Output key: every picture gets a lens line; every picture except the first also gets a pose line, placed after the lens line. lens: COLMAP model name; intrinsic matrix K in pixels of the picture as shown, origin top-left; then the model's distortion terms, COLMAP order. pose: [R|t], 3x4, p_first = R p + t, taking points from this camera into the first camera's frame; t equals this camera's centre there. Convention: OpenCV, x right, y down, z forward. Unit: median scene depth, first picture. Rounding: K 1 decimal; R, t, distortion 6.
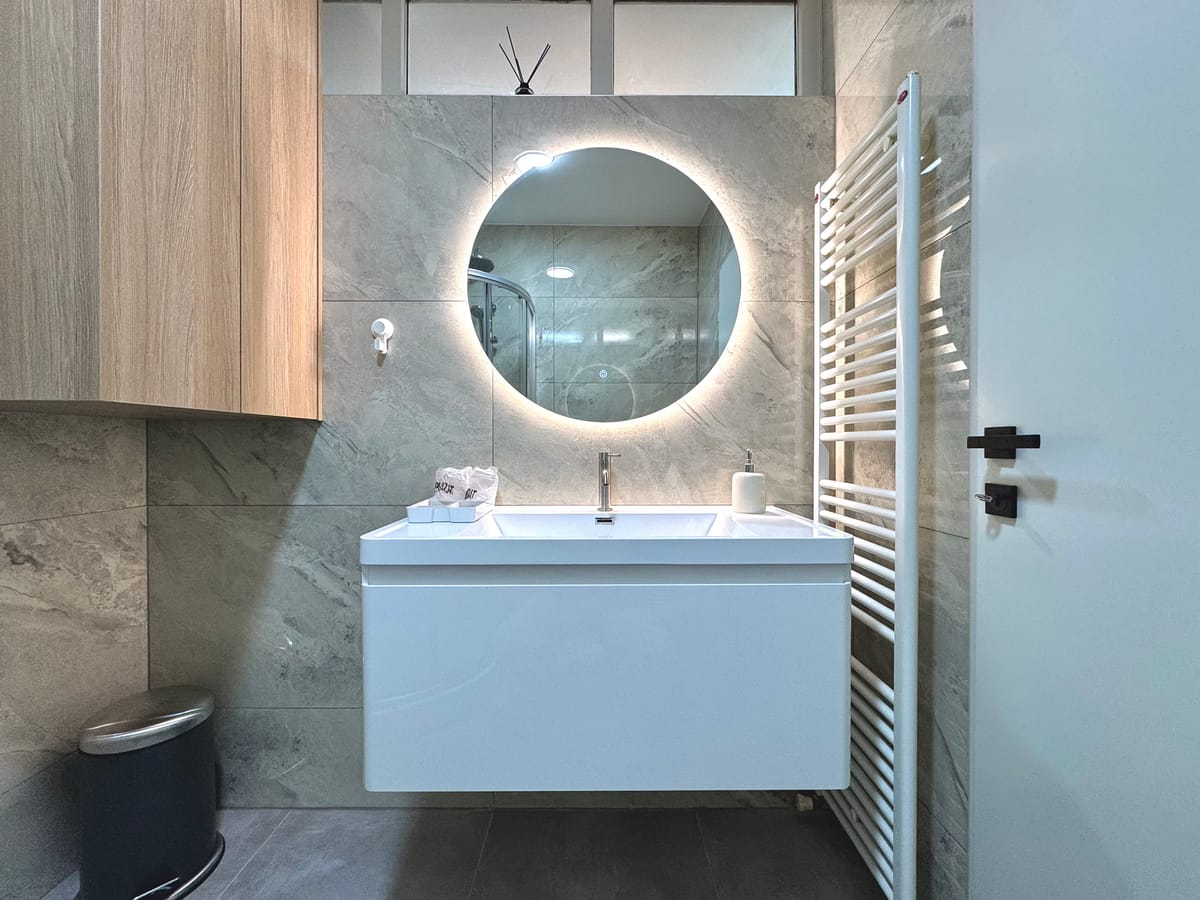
lens RADIAL K [[483.0, 0, 600.0], [0, 483.0, 450.0], [0, 0, 1]] dist [0.000343, 0.001064]
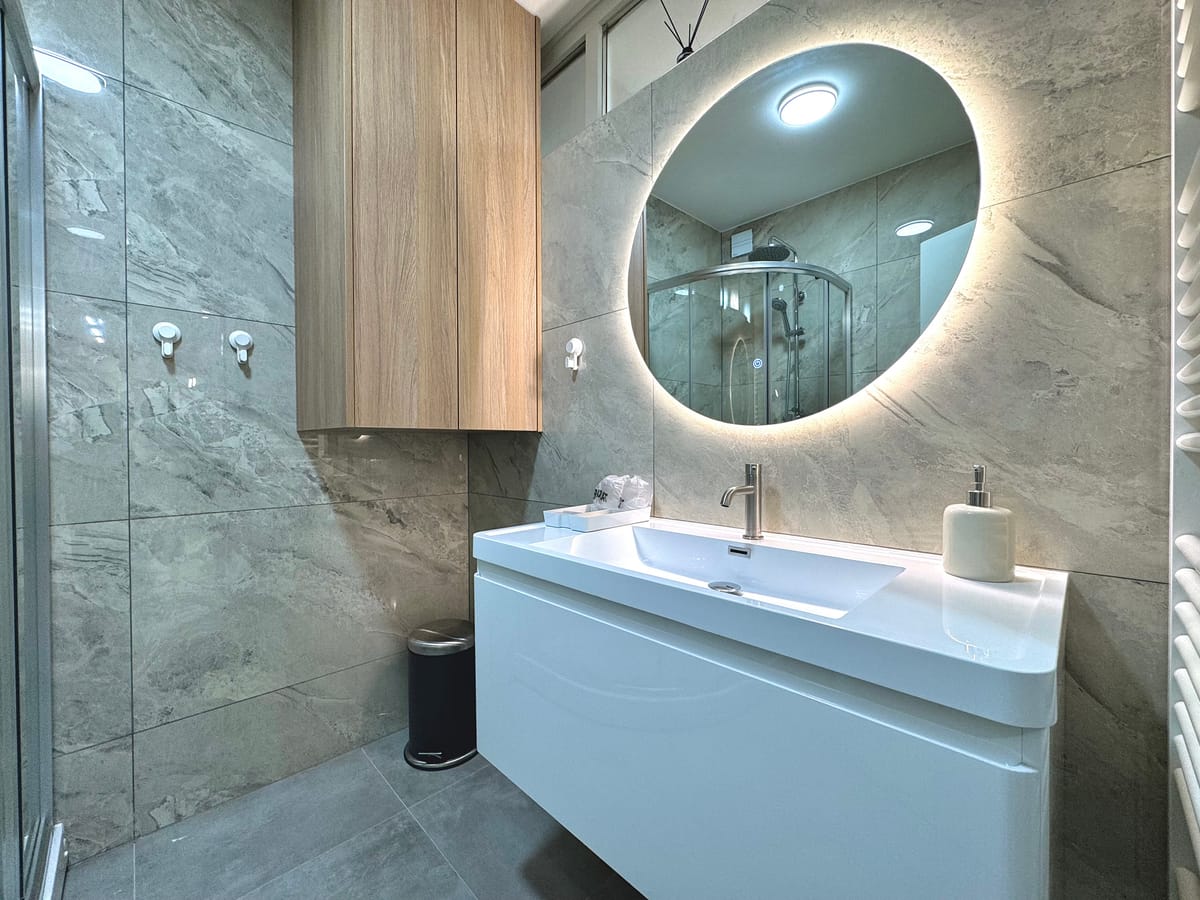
lens RADIAL K [[478.8, 0, 601.8], [0, 478.8, 451.4], [0, 0, 1]] dist [-0.000797, -0.000369]
pose [[0.700803, 0.005246, -0.713336, 0.380026], [-0.003662, 0.999986, 0.003757, -0.017155], [0.713345, -0.000020, 0.700813, 0.276374]]
